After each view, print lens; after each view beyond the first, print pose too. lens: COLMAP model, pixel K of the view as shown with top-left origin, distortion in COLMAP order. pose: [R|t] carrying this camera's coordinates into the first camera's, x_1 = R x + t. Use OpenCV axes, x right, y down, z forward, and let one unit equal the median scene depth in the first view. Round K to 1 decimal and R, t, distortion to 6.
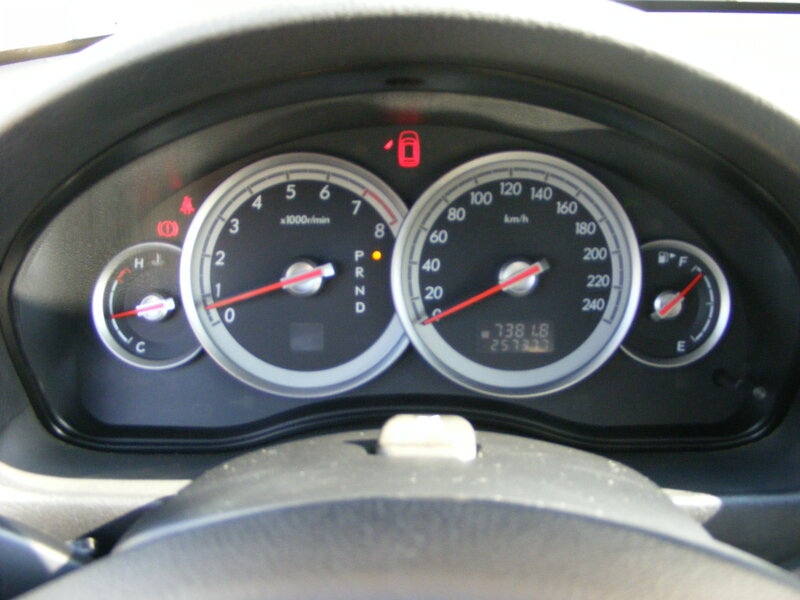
lens RADIAL K [[921.3, 0, 400.0], [0, 921.3, 300.0], [0, 0, 1]] dist [-0.219226, 0.146205]
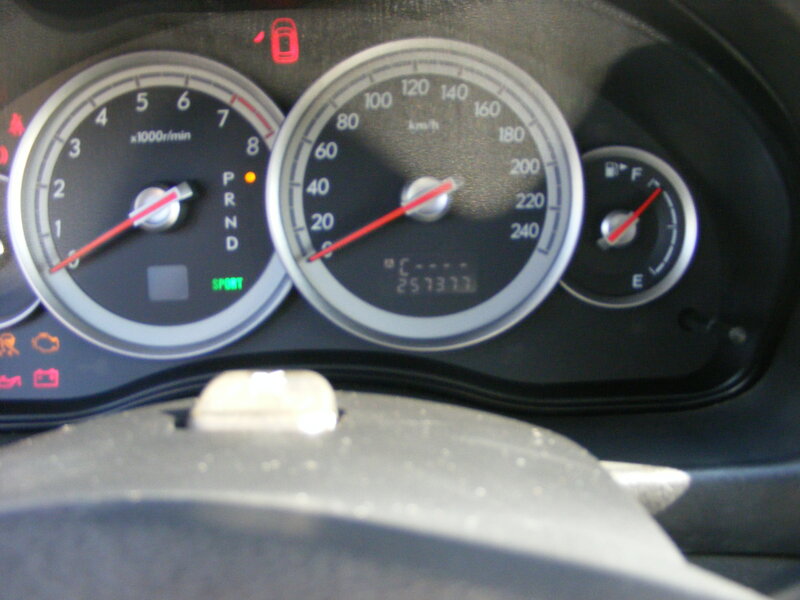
lens RADIAL K [[921.3, 0, 400.0], [0, 921.3, 300.0], [0, 0, 1]] dist [-0.219226, 0.146205]
pose [[0.999170, -0.030009, 0.027562, 0.080210], [0.029078, 0.999012, 0.033601, 0.035311], [-0.028543, -0.032772, 0.999055, 0.206658]]
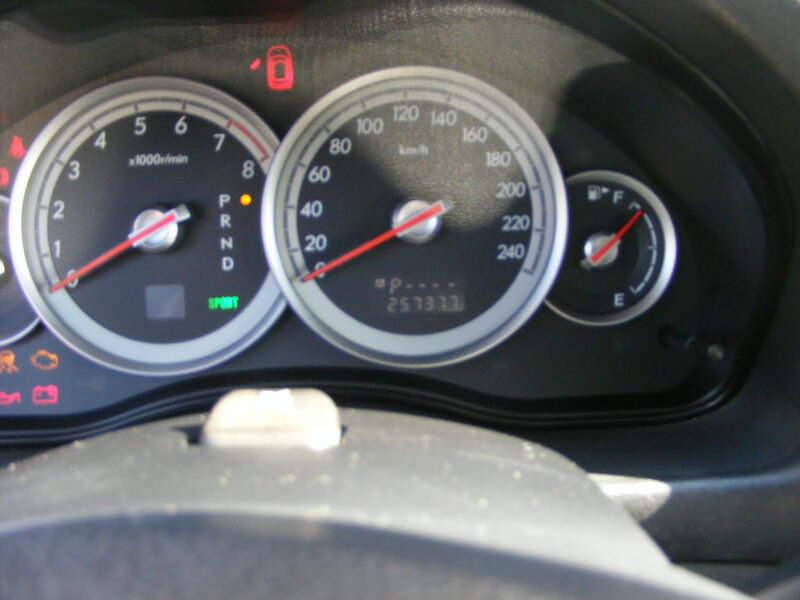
lens RADIAL K [[921.3, 0, 400.0], [0, 921.3, 300.0], [0, 0, 1]] dist [-0.219226, 0.146205]
pose [[0.998040, -0.030078, 0.054883, 0.065595], [0.028972, 0.999363, 0.020835, 0.028438], [-0.055475, -0.019204, 0.998275, 0.178792]]
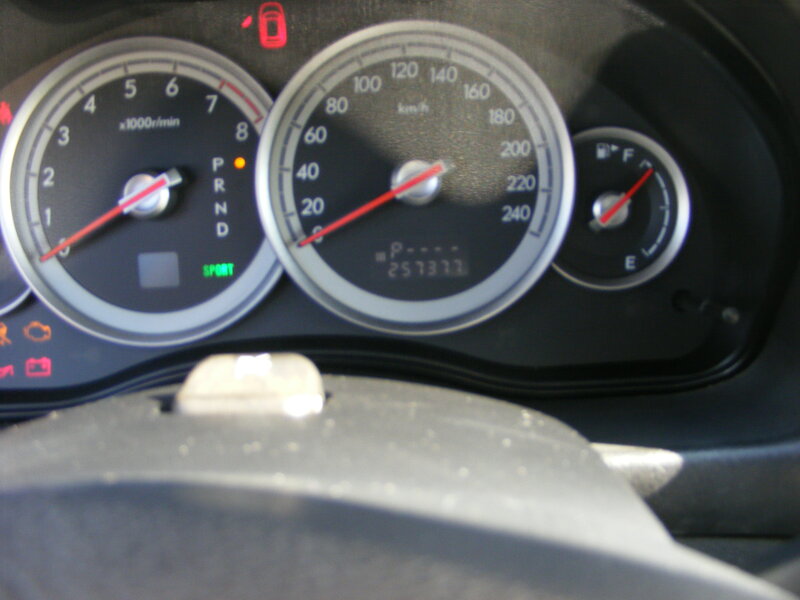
lens RADIAL K [[921.3, 0, 400.0], [0, 921.3, 300.0], [0, 0, 1]] dist [-0.219226, 0.146205]
pose [[0.998801, -0.041449, 0.026041, 0.088317], [0.040219, 0.998127, 0.046088, 0.039381], [-0.027902, -0.044985, 0.998598, 0.209714]]
